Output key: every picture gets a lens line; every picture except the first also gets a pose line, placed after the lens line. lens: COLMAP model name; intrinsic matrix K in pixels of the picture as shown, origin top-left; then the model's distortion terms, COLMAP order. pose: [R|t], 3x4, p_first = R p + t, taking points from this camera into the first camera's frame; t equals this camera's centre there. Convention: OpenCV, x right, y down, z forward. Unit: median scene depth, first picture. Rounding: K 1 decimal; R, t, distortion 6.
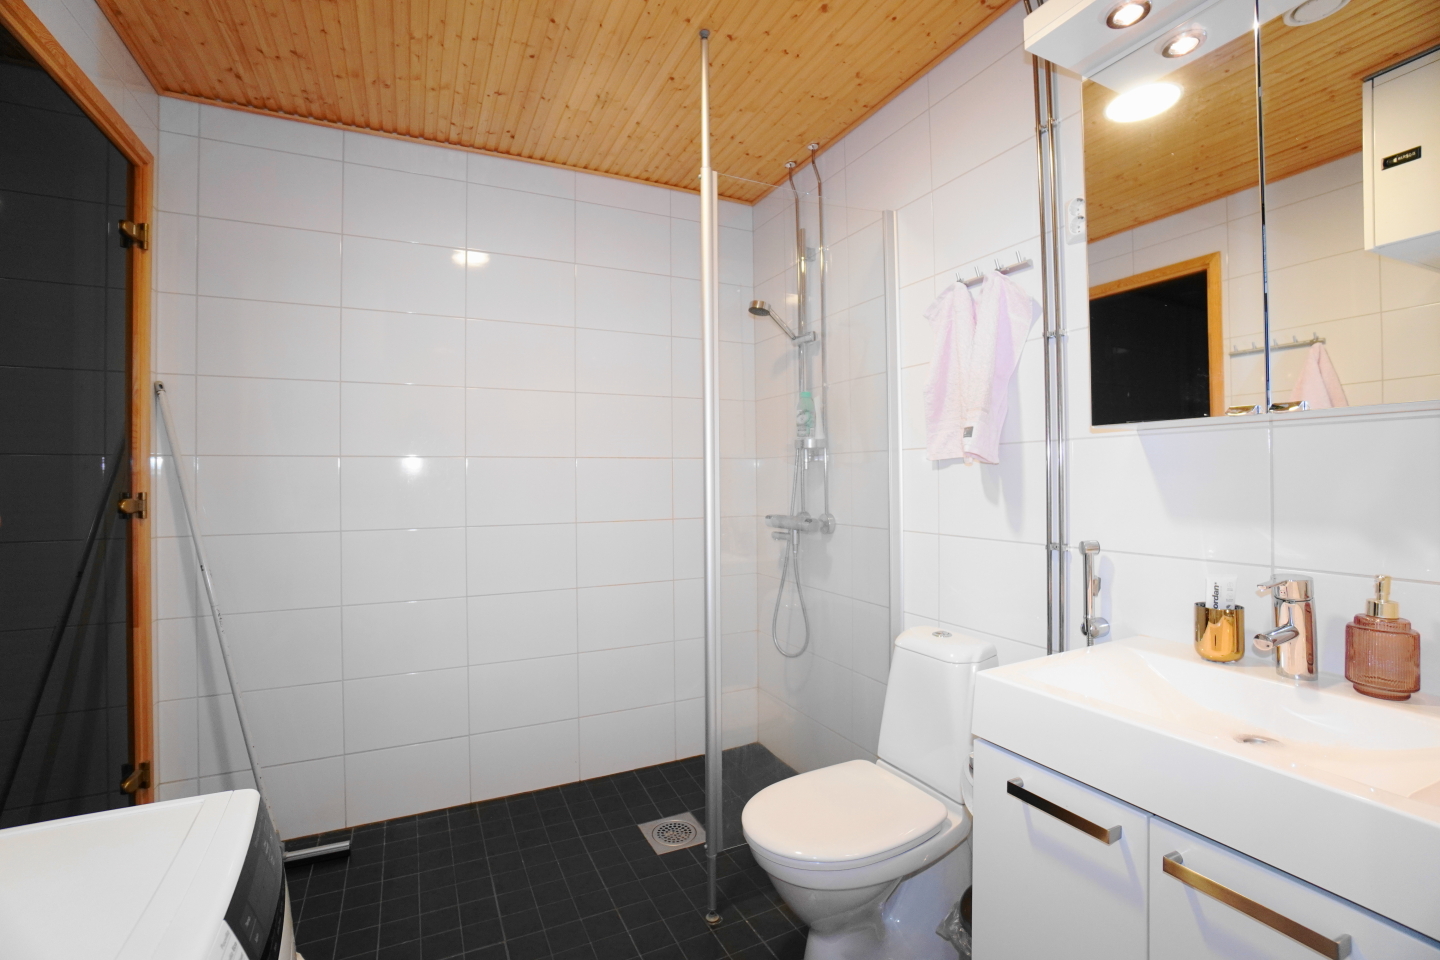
lens RADIAL K [[633.5, 0, 698.2], [0, 633.5, 475.3], [0, 0, 1]] dist [-0.045650, 0.022380]
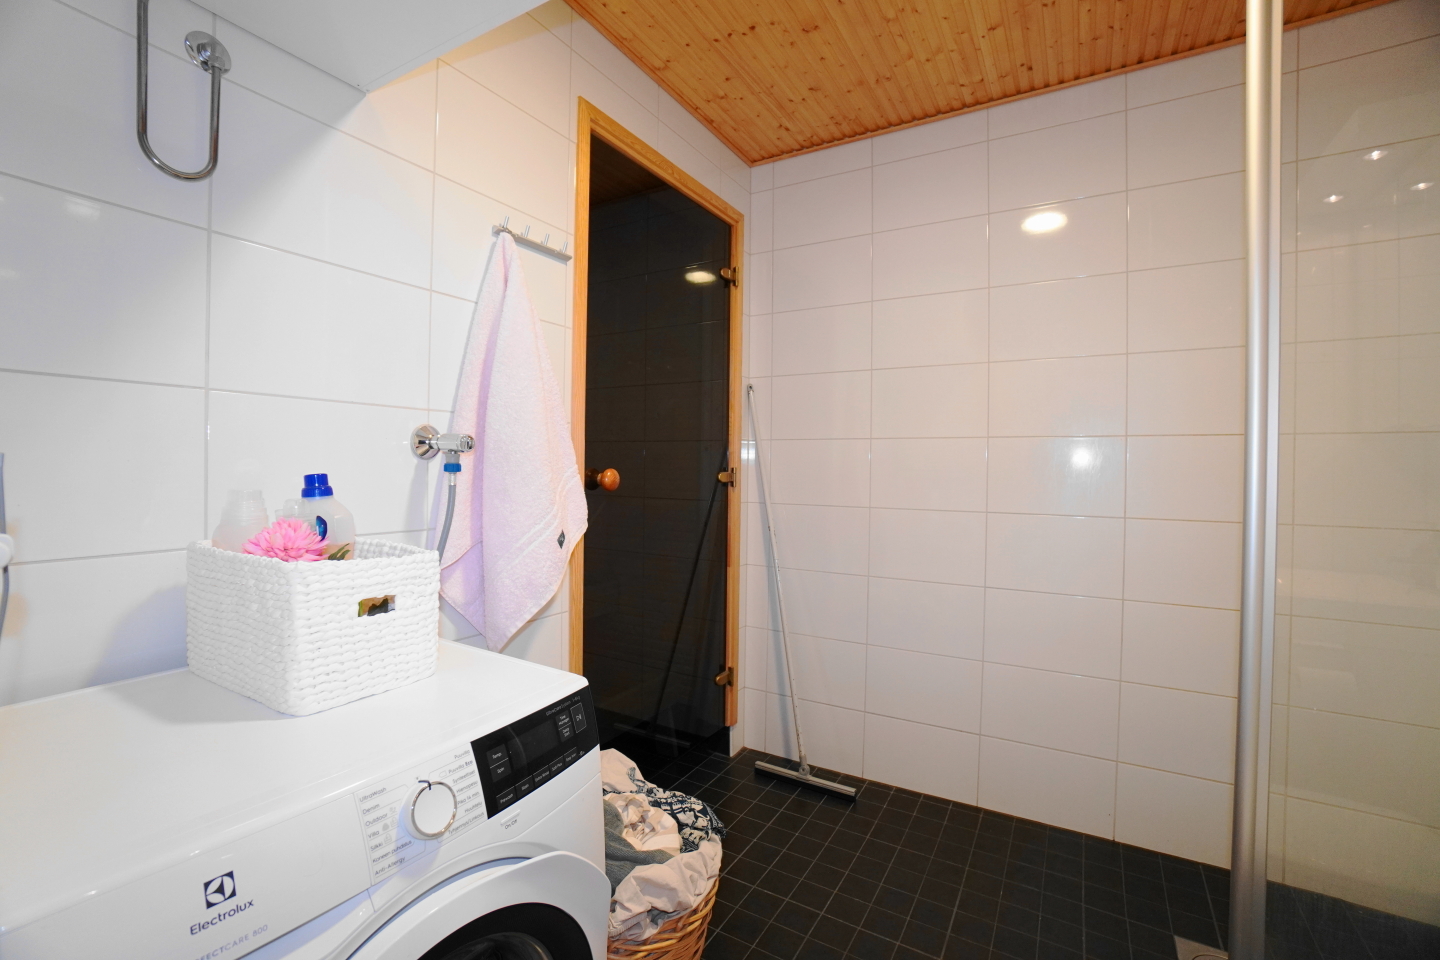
lens RADIAL K [[633.5, 0, 698.2], [0, 633.5, 475.3], [0, 0, 1]] dist [-0.045650, 0.022380]
pose [[0.575935, 0.023801, -0.817149, 0.176997], [-0.017785, 0.999704, 0.016583, 0.022771], [0.817302, 0.004982, 0.576188, 0.140094]]
